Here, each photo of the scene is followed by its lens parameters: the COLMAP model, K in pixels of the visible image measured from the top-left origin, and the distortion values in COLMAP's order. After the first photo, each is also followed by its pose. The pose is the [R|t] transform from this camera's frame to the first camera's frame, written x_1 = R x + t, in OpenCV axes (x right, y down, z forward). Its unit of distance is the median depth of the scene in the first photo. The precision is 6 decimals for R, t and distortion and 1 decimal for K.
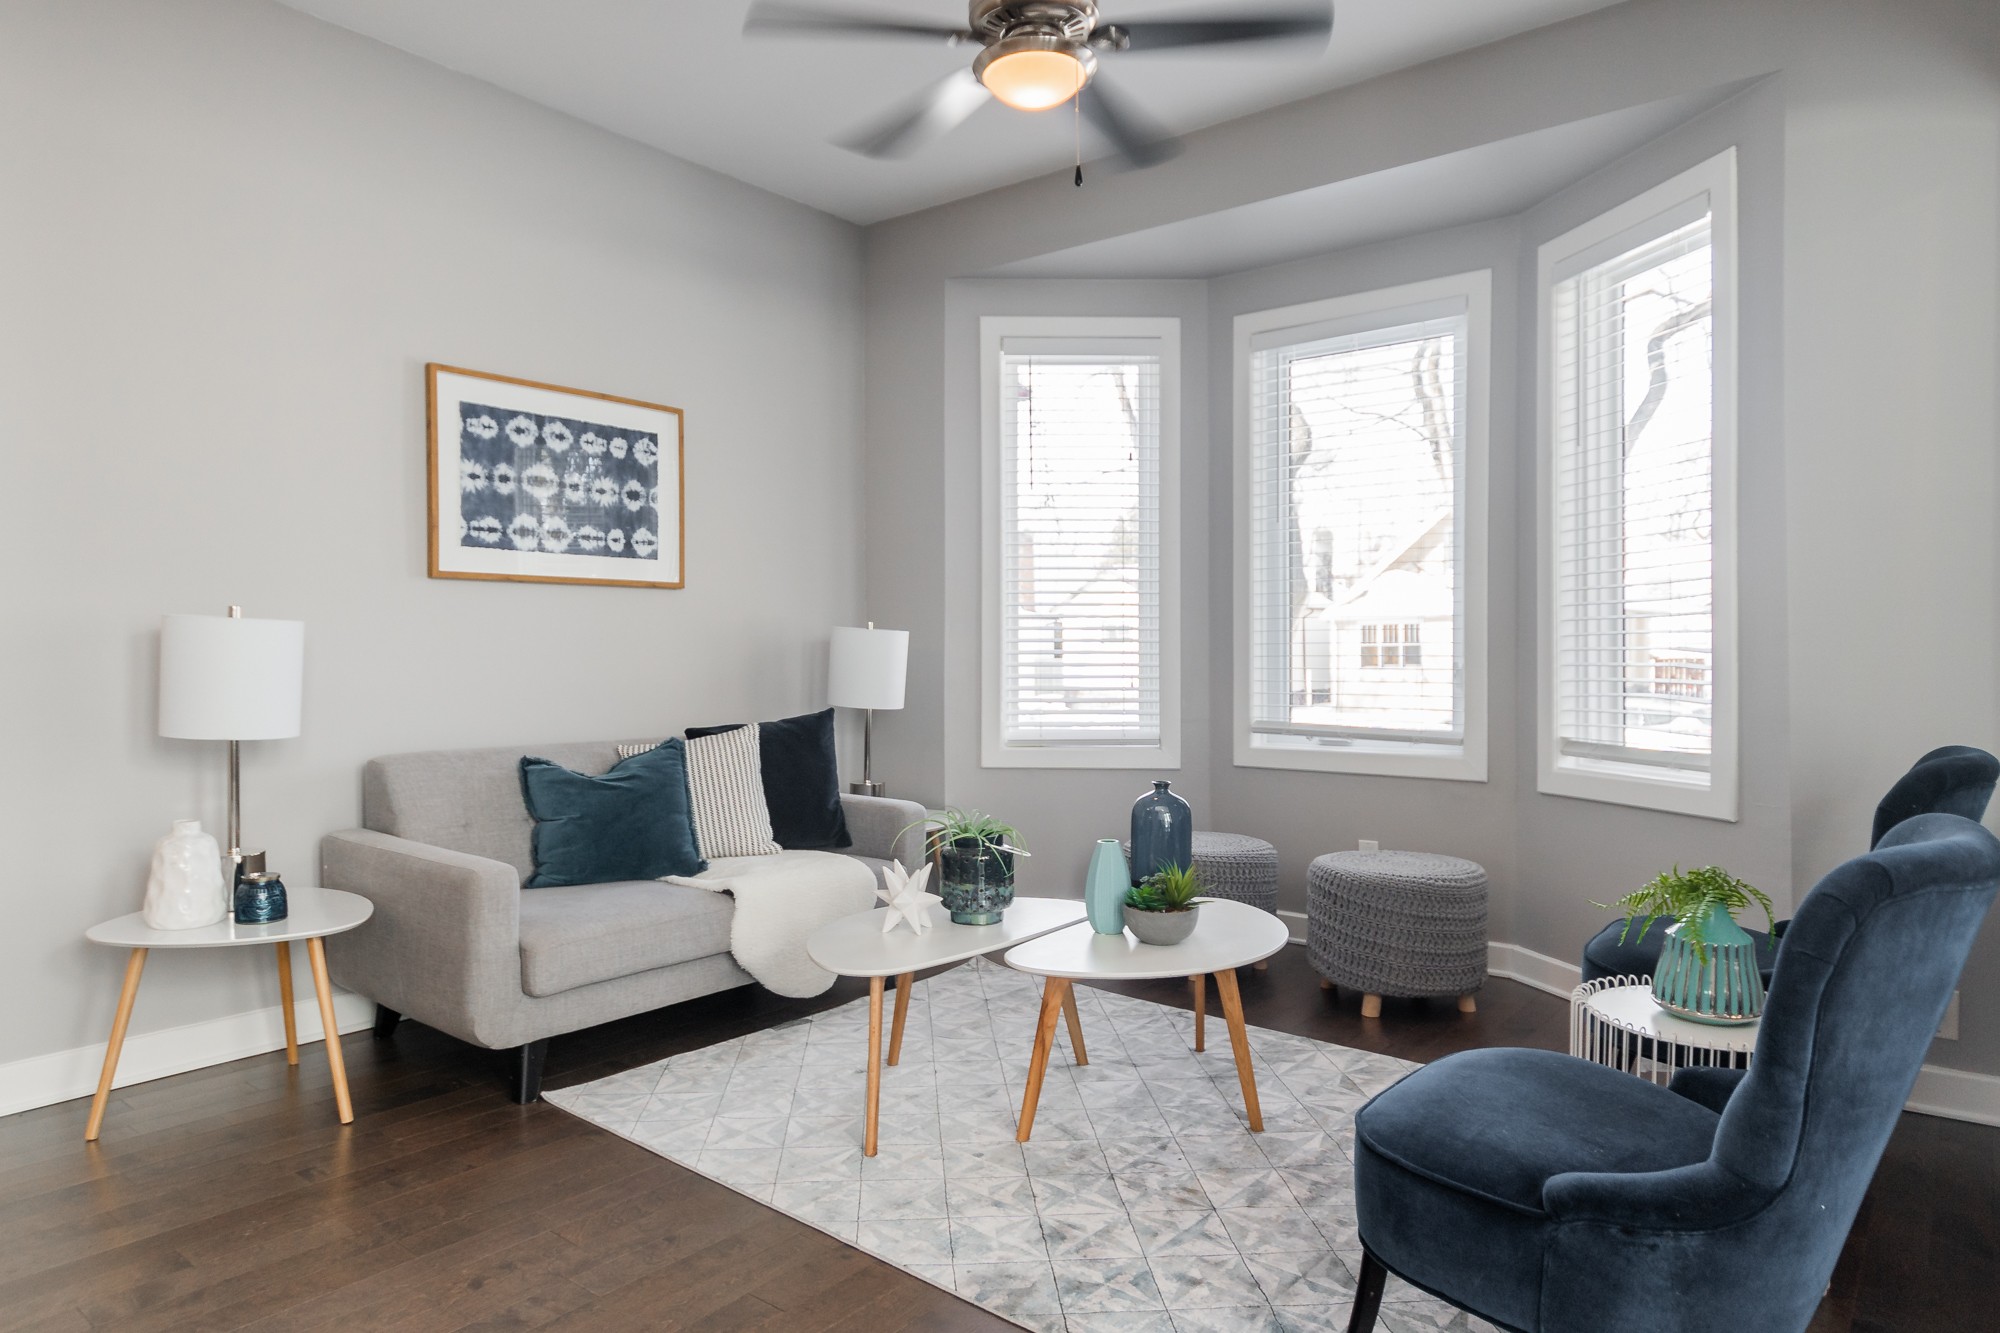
lens RADIAL K [[1211.7, 0, 1000.0], [0, 1211.7, 666.5], [0, 0, 1]] dist [0.007198, 0.001316]
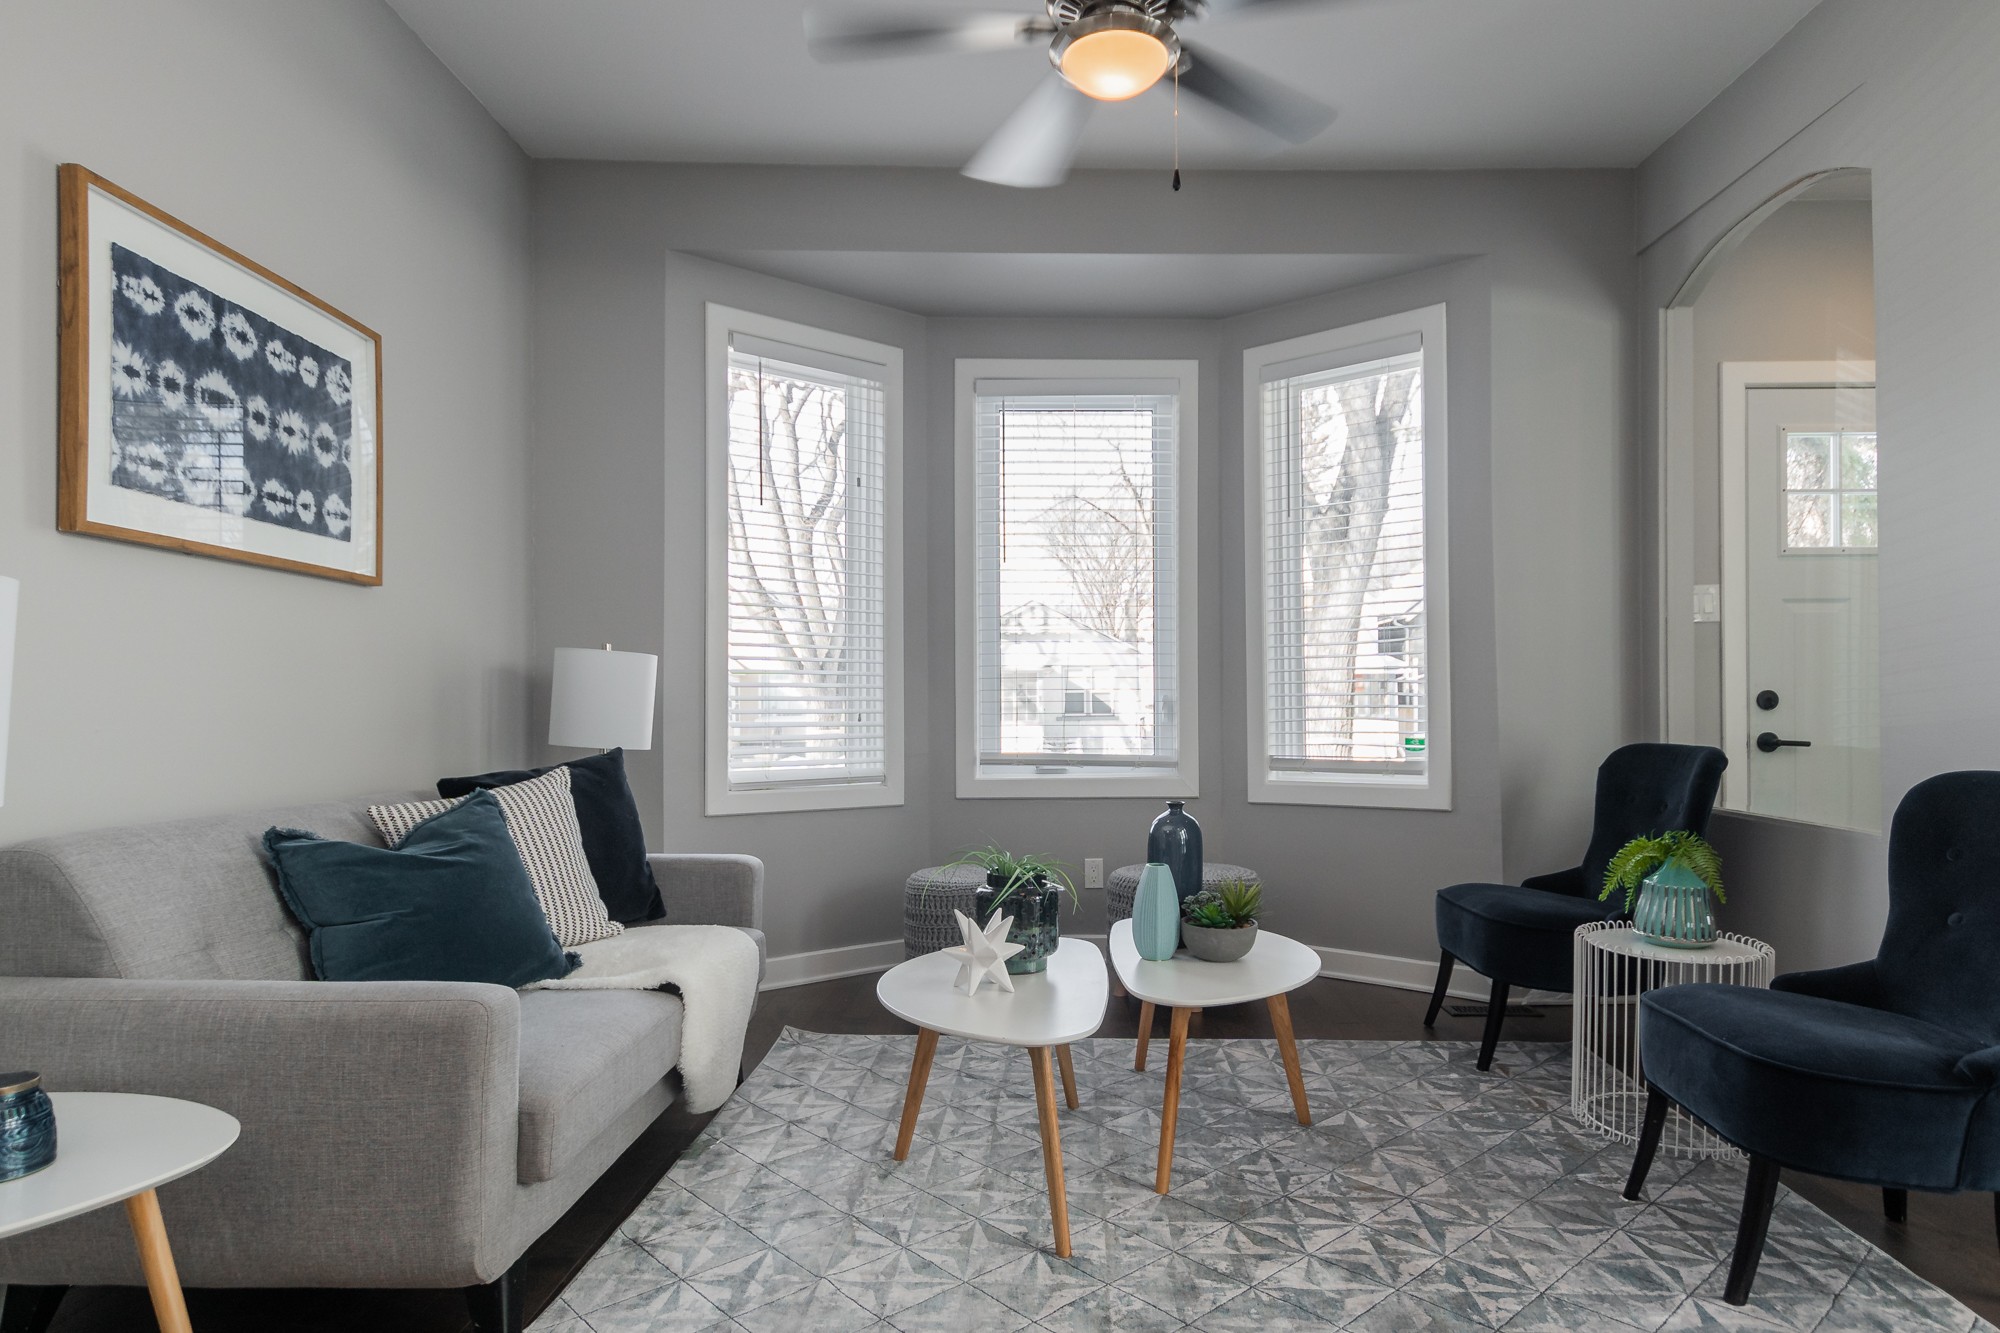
lens RADIAL K [[1102.0, 0, 1004.6], [0, 1102.0, 721.0], [0, 0, 1]] dist [-0.023855, -0.000652]
pose [[0.777583, -0.007327, 0.628737, -0.417854], [0.009790, 0.999952, -0.000454, 0.020905], [-0.628704, 0.006509, 0.777618, 0.296310]]
